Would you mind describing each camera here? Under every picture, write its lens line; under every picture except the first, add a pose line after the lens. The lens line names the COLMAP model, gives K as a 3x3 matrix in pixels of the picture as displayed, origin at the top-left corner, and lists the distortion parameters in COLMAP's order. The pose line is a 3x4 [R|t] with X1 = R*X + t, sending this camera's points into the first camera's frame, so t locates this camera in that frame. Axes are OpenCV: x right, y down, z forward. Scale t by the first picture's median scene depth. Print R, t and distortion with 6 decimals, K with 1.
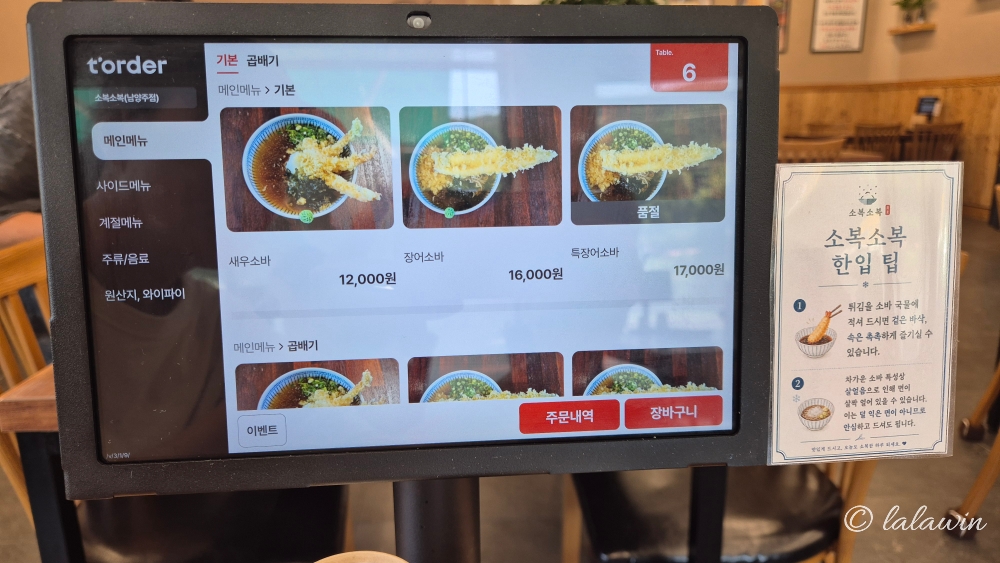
lens RADIAL K [[685.8, 0, 500.0], [0, 685.8, 281.5], [0, 0, 1]] dist [0.031386, -0.001969]
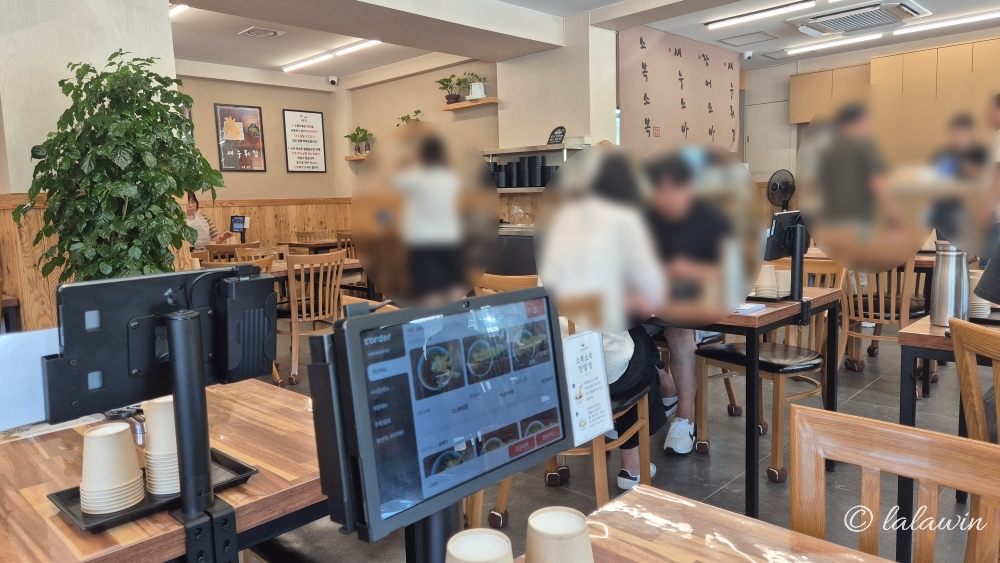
lens RADIAL K [[685.8, 0, 500.0], [0, 685.8, 281.5], [0, 0, 1]] dist [0.031386, -0.001969]
pose [[0.737484, -0.089902, 0.669354, -1.550145], [0.182242, 0.980826, -0.069054, -0.233490], [-0.650312, 0.172910, 0.739728, -0.893594]]
